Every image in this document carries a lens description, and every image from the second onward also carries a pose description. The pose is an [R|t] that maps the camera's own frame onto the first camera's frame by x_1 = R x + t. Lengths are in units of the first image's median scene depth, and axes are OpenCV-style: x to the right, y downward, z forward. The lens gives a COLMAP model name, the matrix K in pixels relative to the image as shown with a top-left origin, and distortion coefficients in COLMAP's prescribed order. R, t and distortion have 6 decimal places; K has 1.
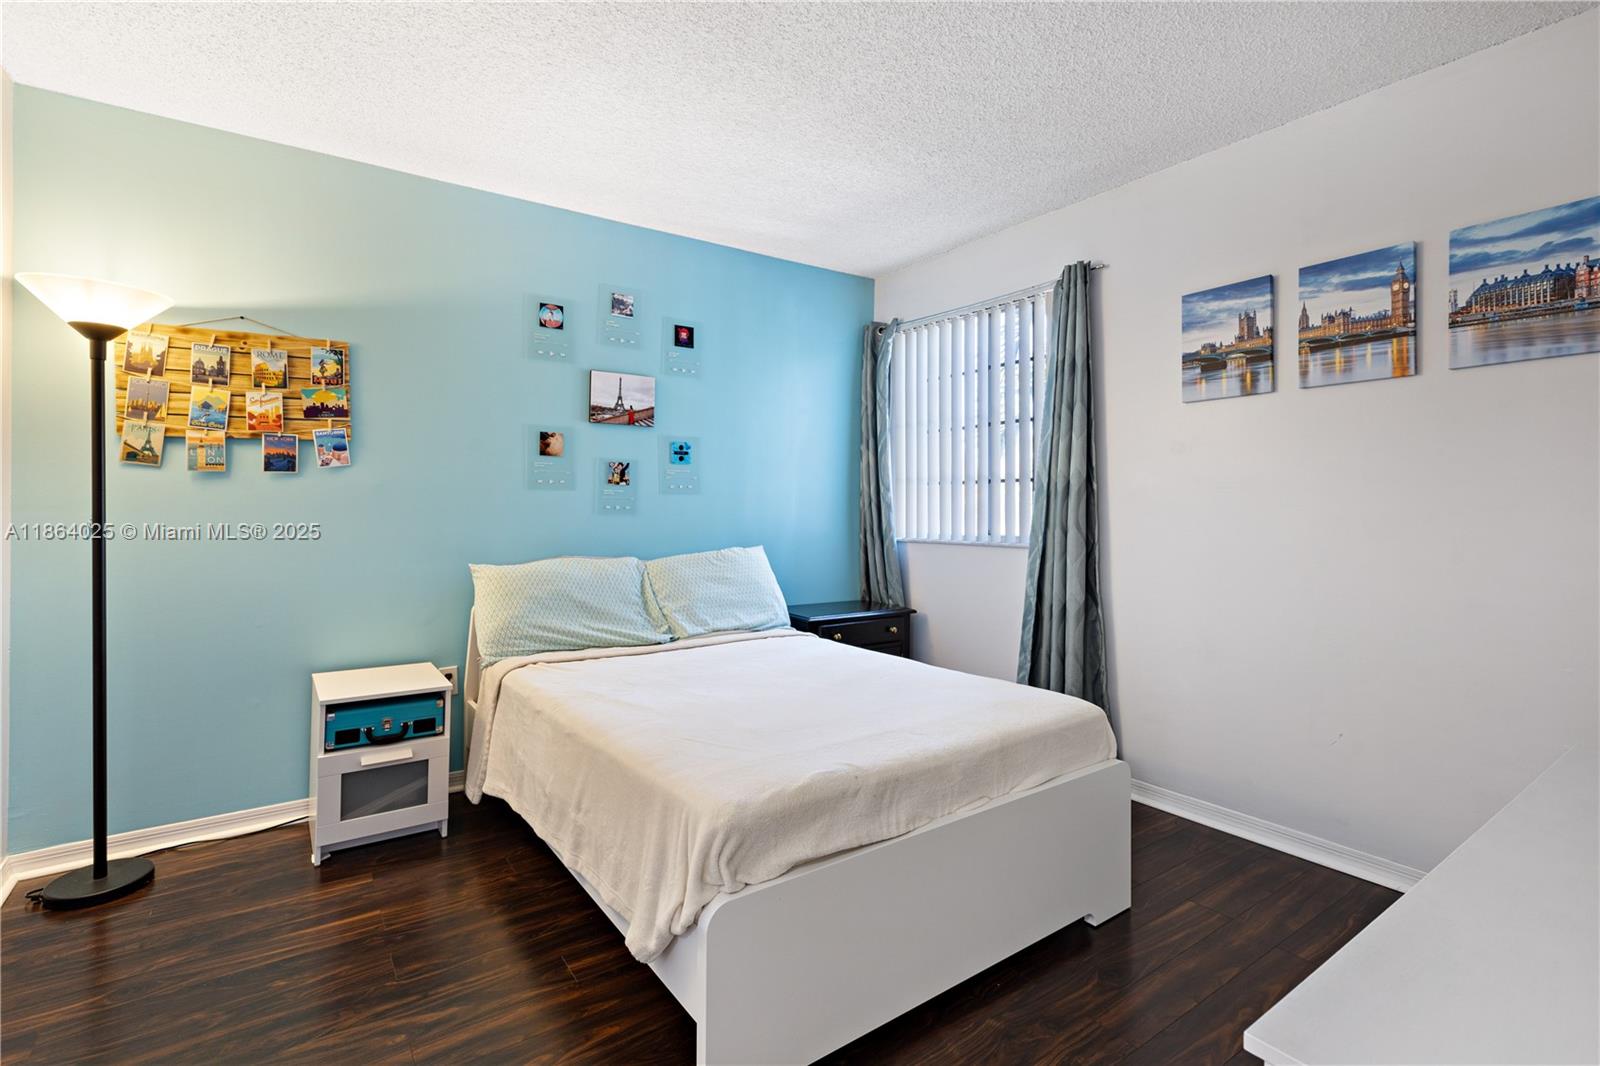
lens RADIAL K [[728.2, 0, 775.1], [0, 728.2, 506.3], [0, 0, 1]] dist [-0.003973, 0.000998]
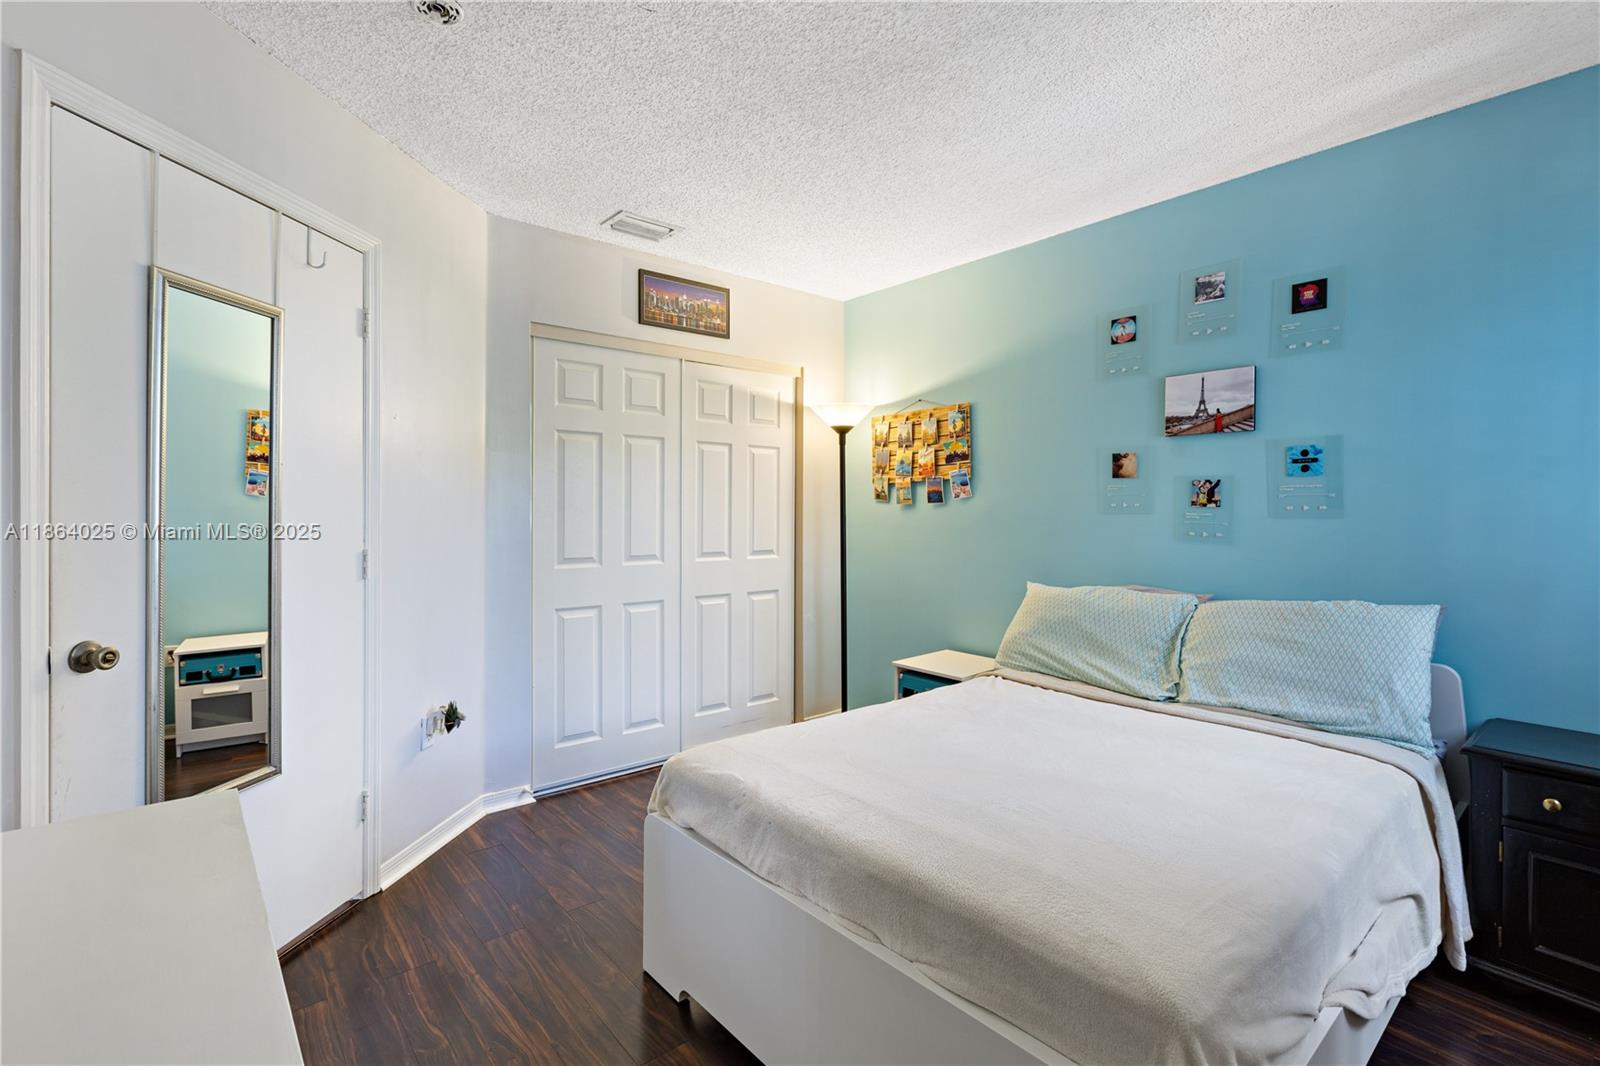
lens RADIAL K [[728.2, 0, 800.7], [0, 728.2, 520.0], [0, 0, 1]] dist [-0.003973, 0.000998]
pose [[0.114345, 0.006535, -0.993420, 0.656526], [-0.006572, 0.999961, 0.005822, -0.019765], [0.993419, 0.005863, 0.114384, 0.536069]]
